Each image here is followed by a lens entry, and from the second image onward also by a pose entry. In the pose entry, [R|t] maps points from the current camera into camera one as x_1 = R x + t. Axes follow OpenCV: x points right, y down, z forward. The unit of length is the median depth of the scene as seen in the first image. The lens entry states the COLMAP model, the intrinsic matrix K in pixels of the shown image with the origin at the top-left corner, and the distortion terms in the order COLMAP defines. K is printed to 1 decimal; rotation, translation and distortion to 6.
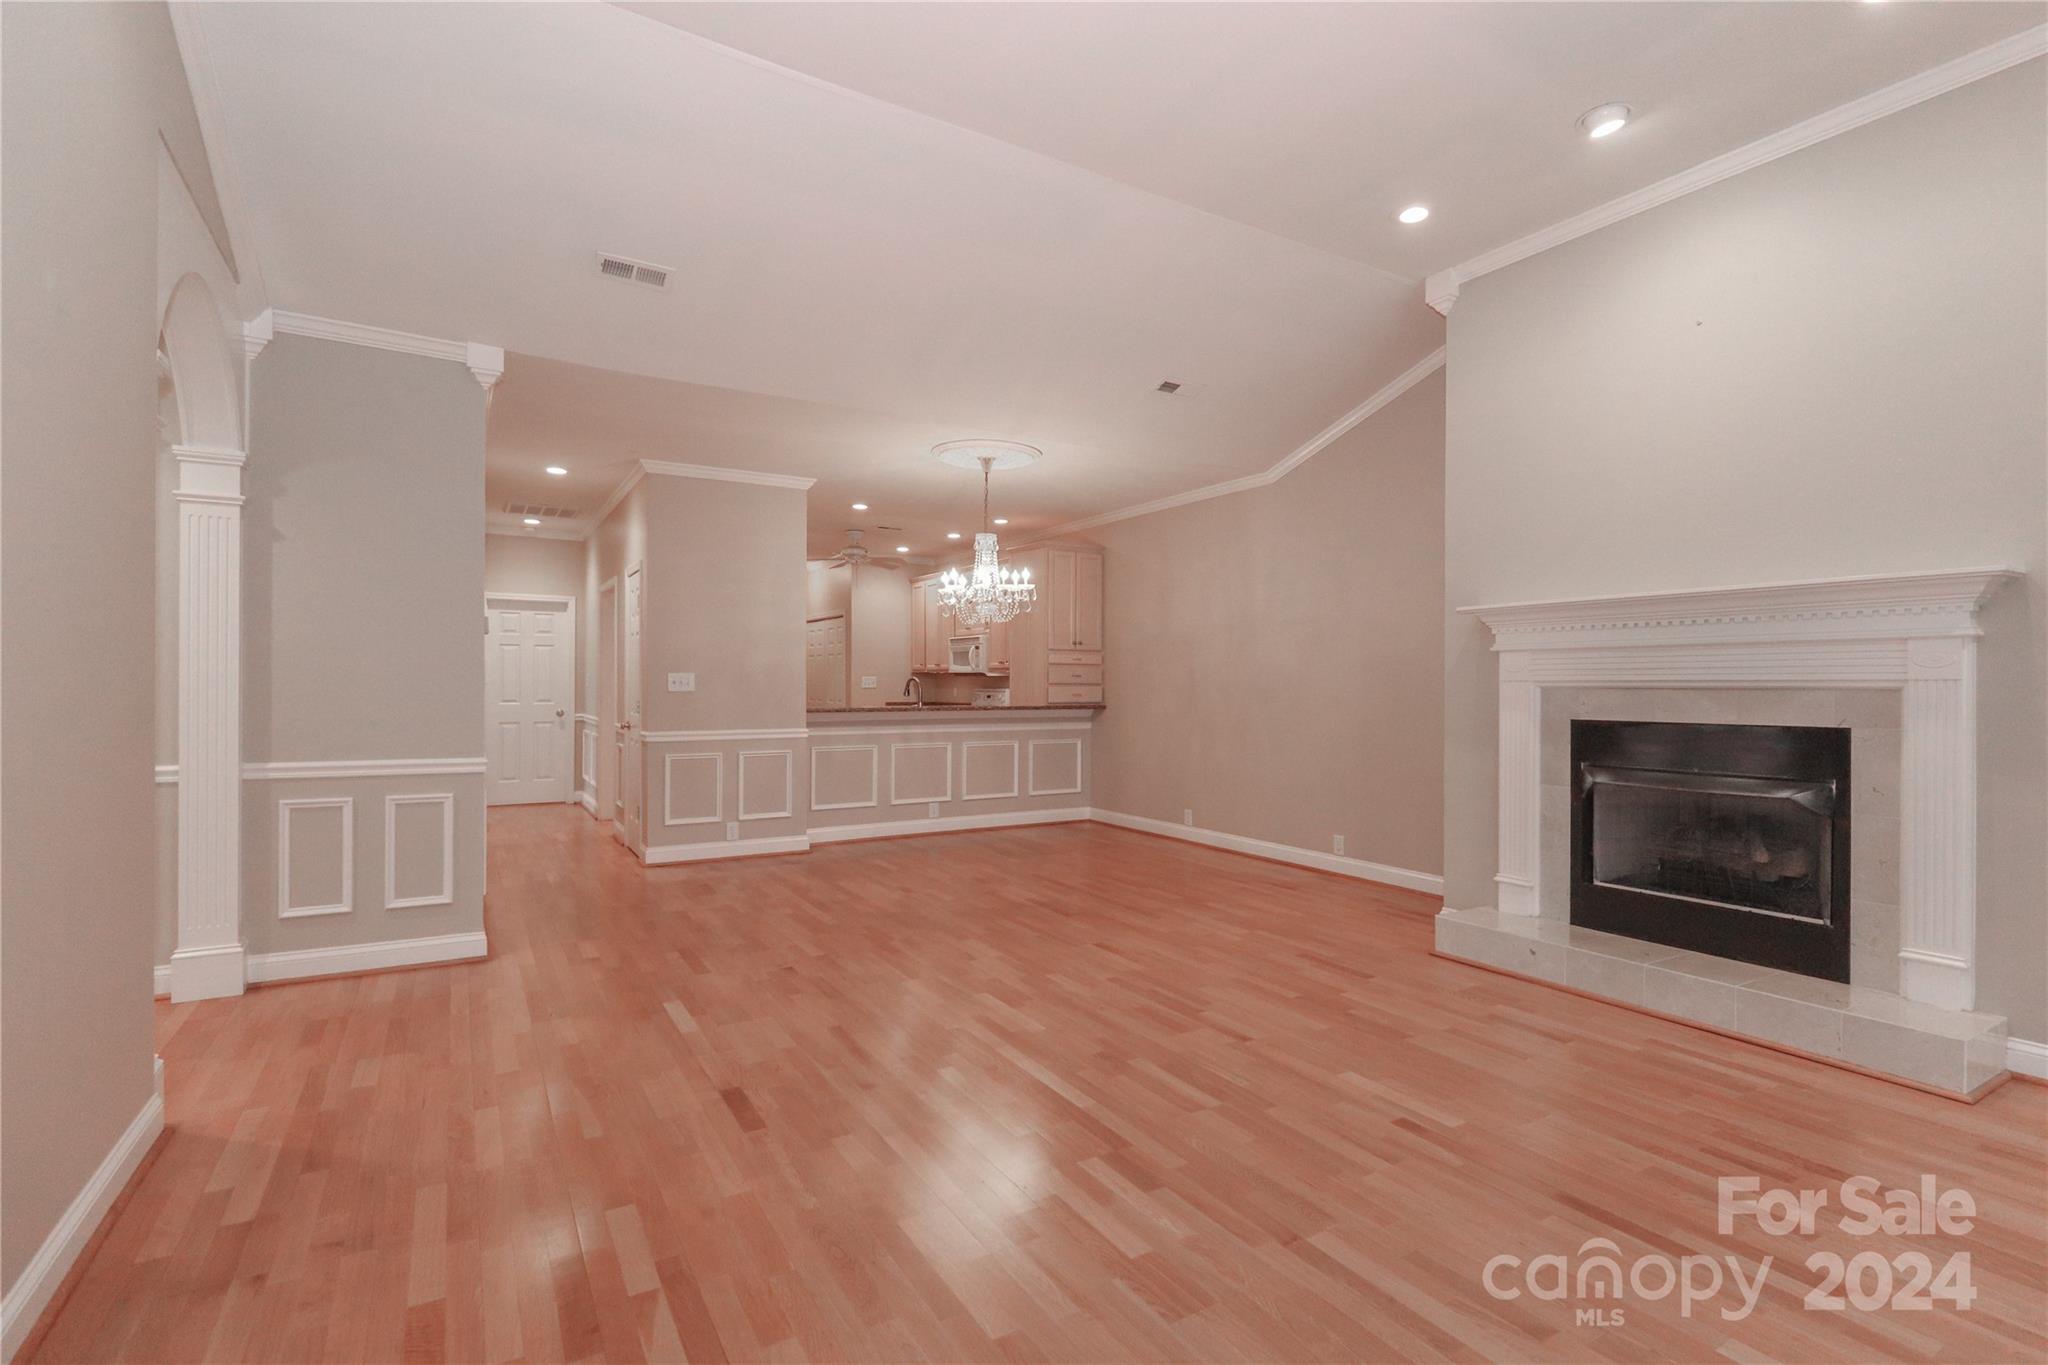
lens RADIAL K [[962.5, 0, 1030.8], [0, 962.5, 686.2], [0, 0, 1]] dist [0.004373, -0.000291]
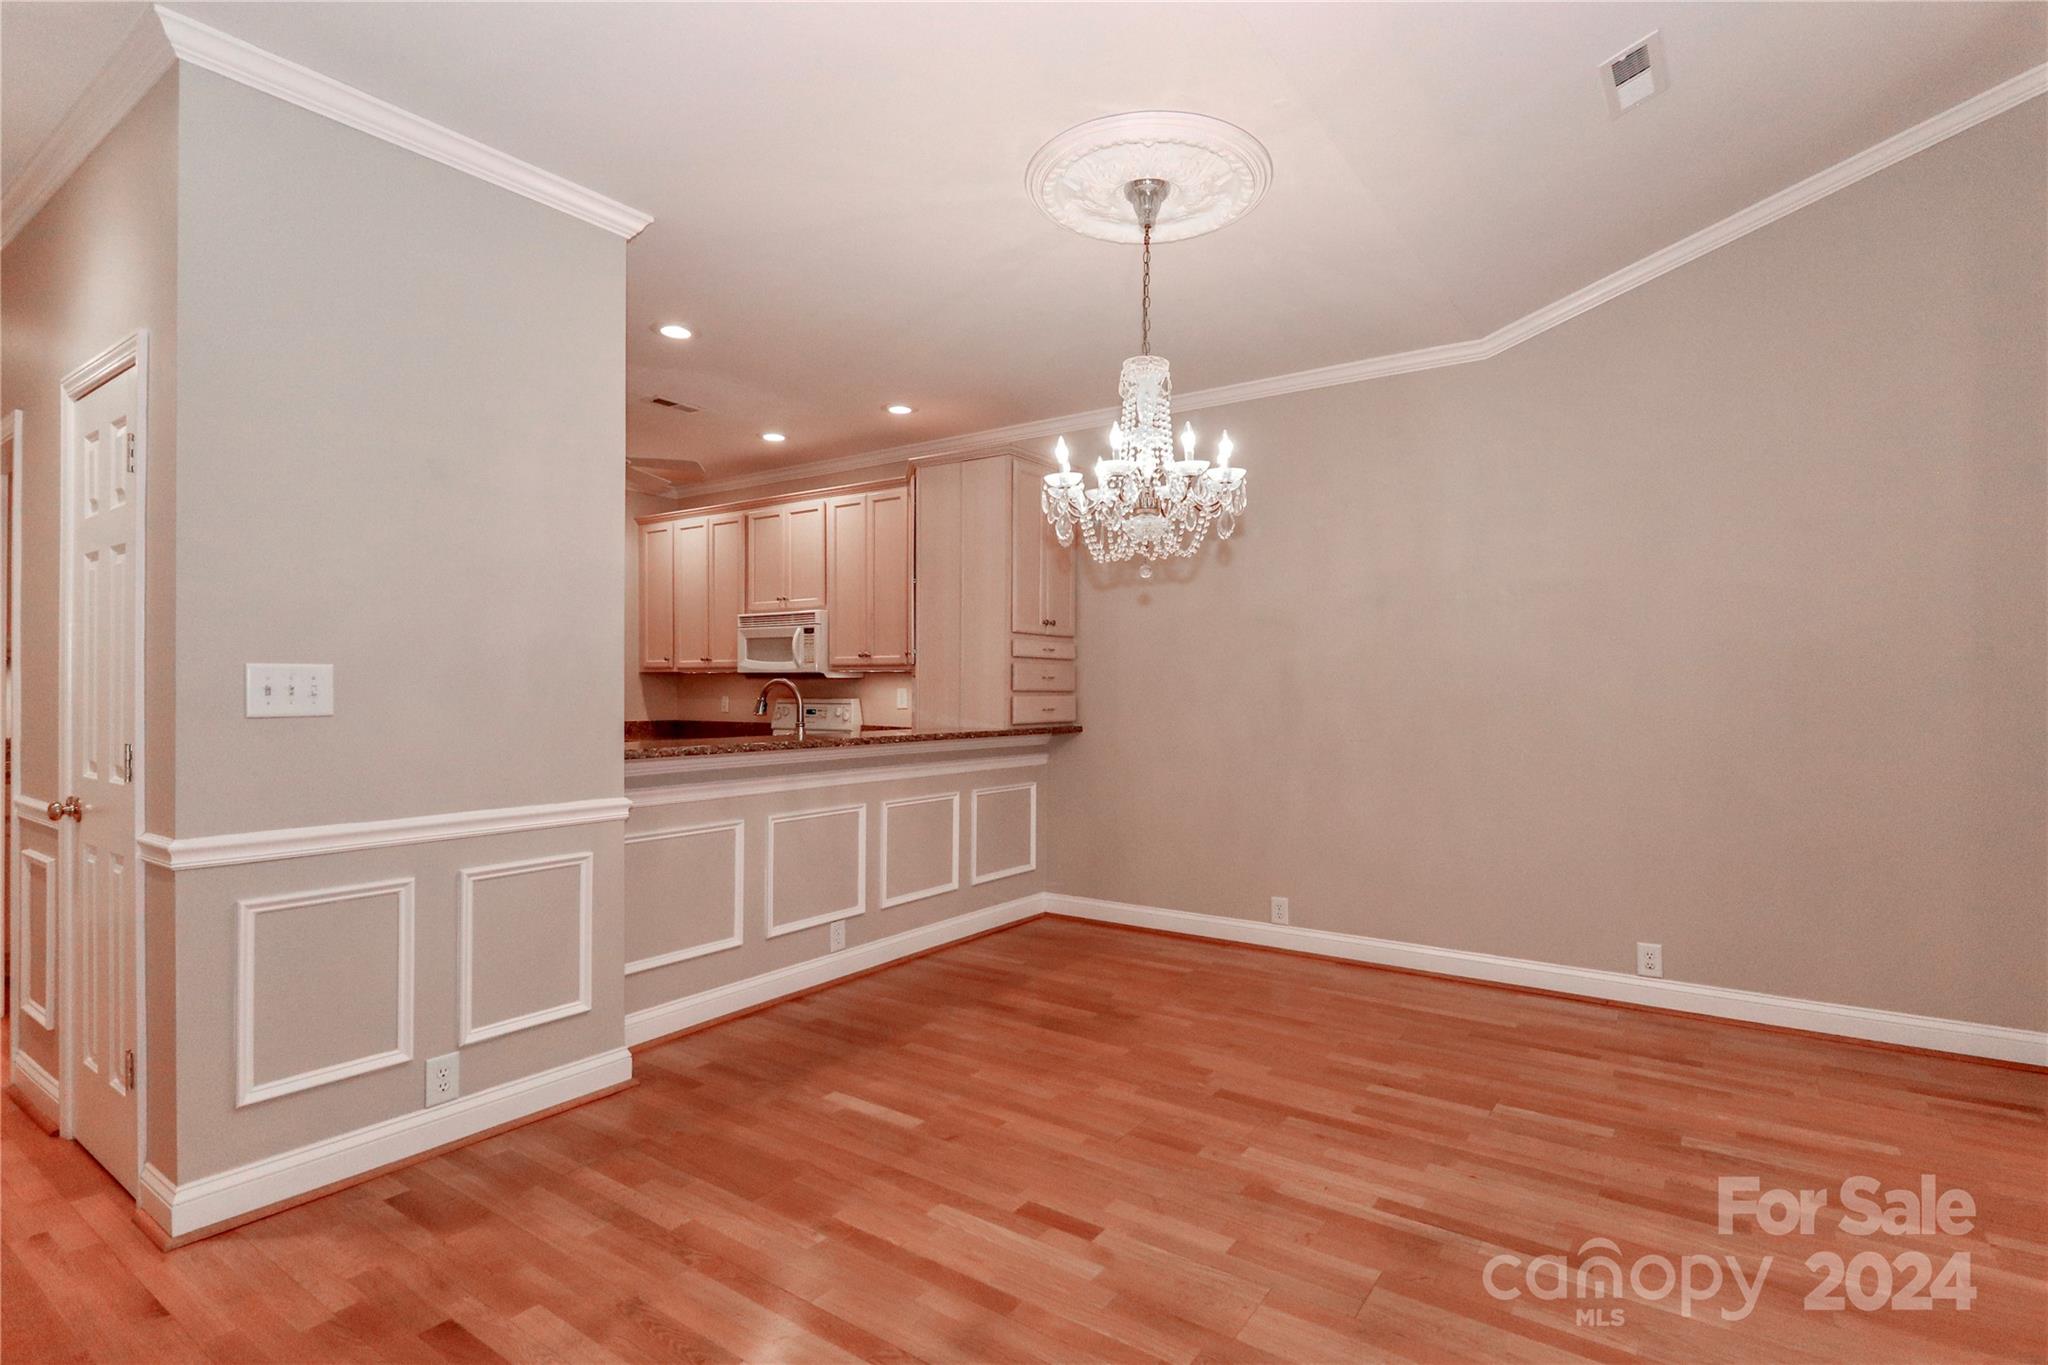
lens RADIAL K [[989.6, 0, 1044.3], [0, 989.6, 691.7], [0, 0, 1]] dist [-0.005209, -0.001205]
pose [[0.907387, -0.001435, 0.420293, -0.258827], [0.001570, 0.999999, 0.000024, -0.002685], [-0.420293, 0.000638, 0.907388, 0.545749]]
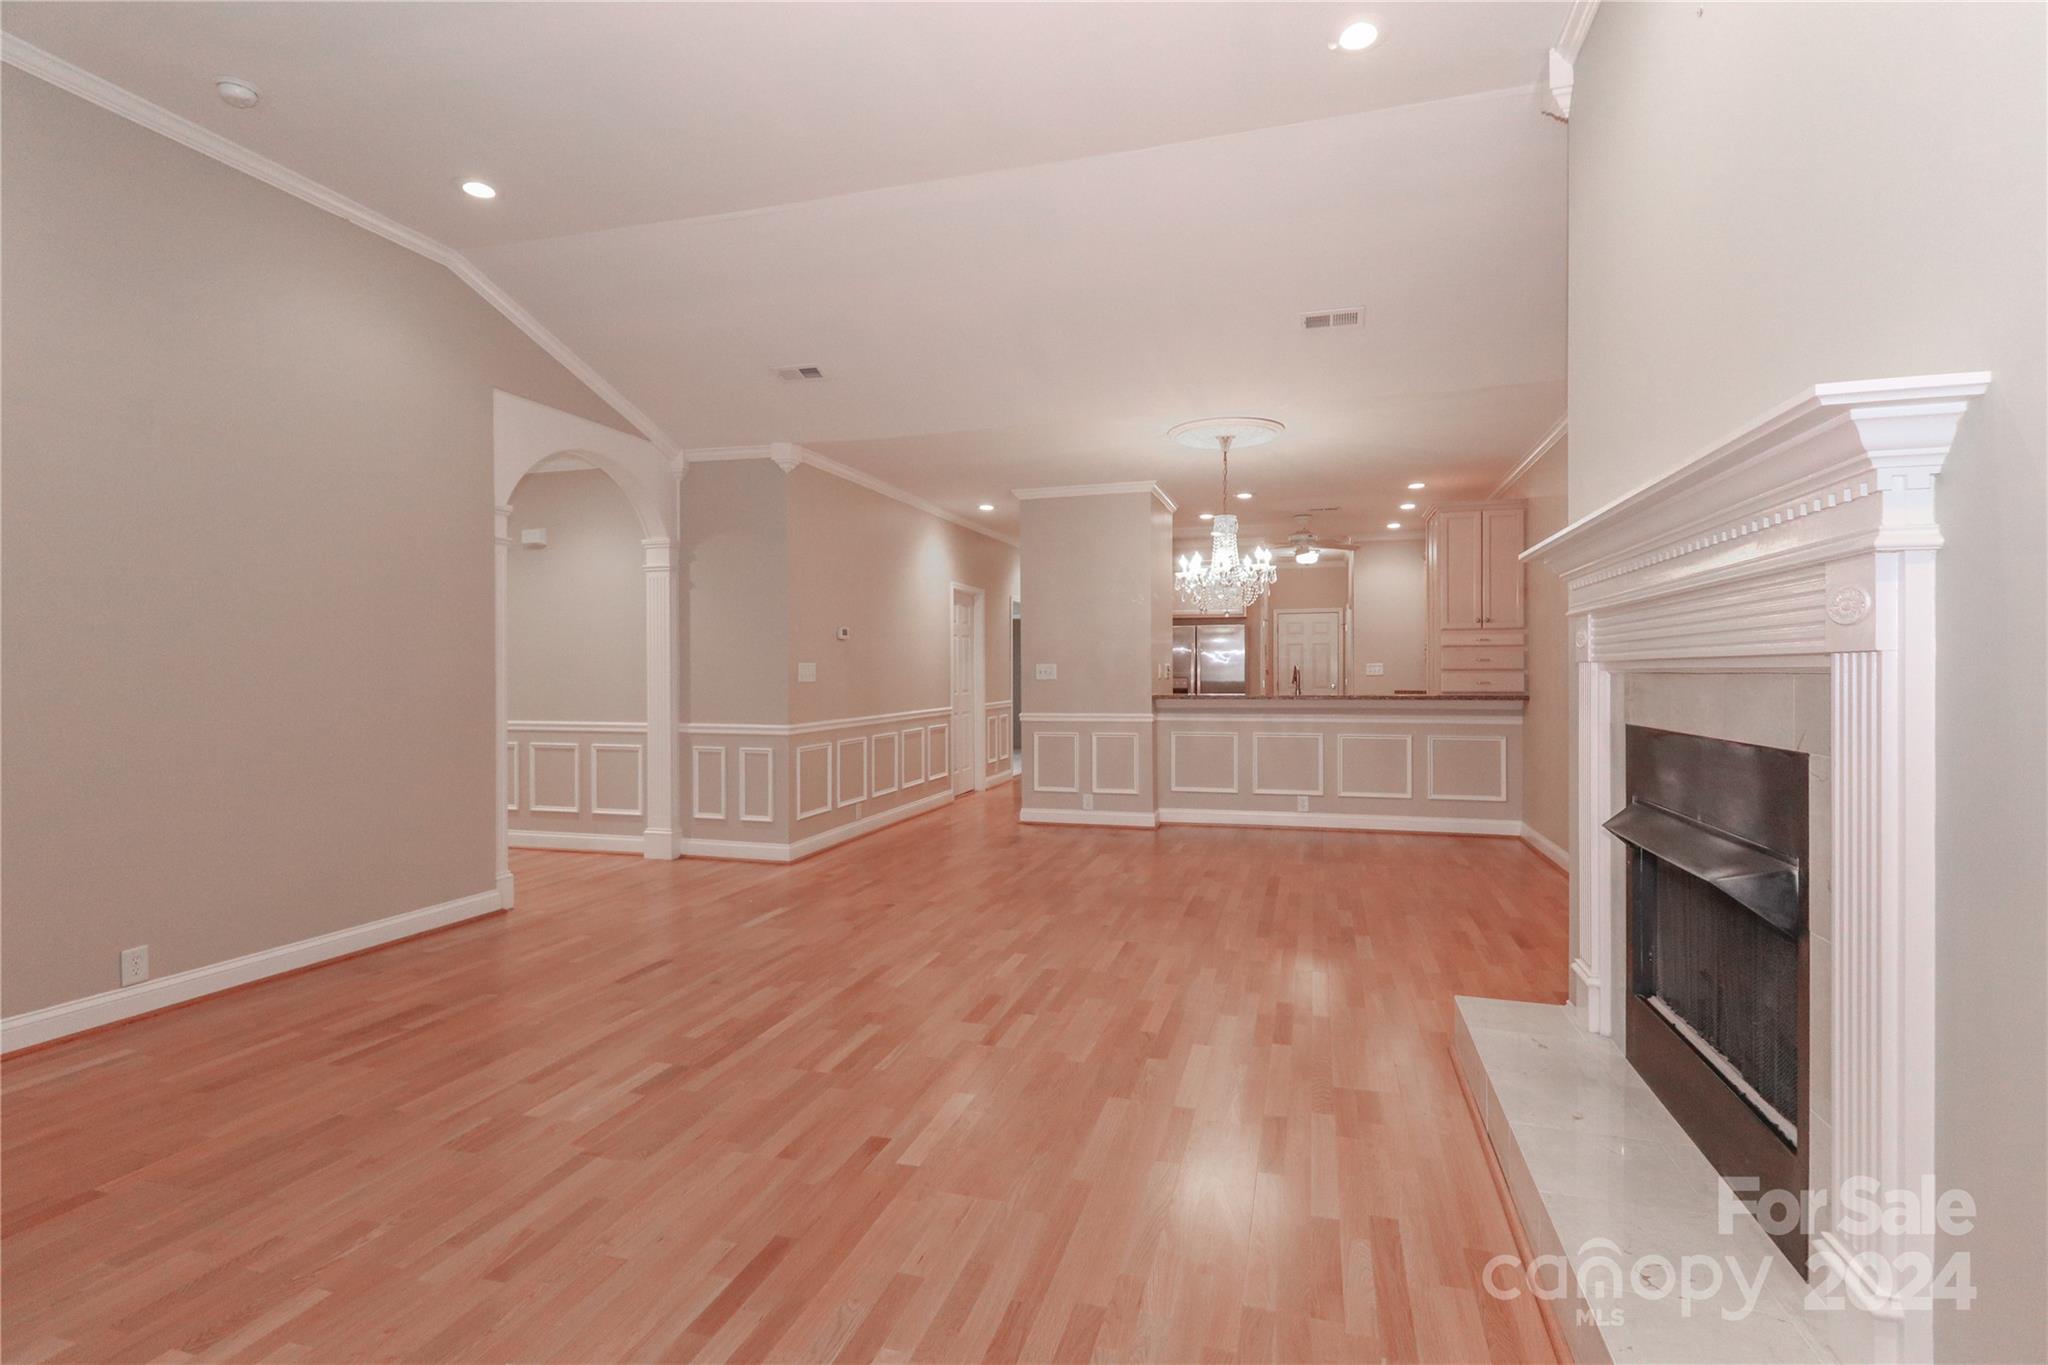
lens RADIAL K [[941.1, 0, 1031.9], [0, 941.1, 672.4], [0, 0, 1]] dist [0.011879, -0.000224]
pose [[0.676921, -0.006963, -0.736023, 0.469493], [0.005688, 0.999975, -0.004229, 0.001475], [0.736034, -0.001323, 0.676944, 0.198367]]
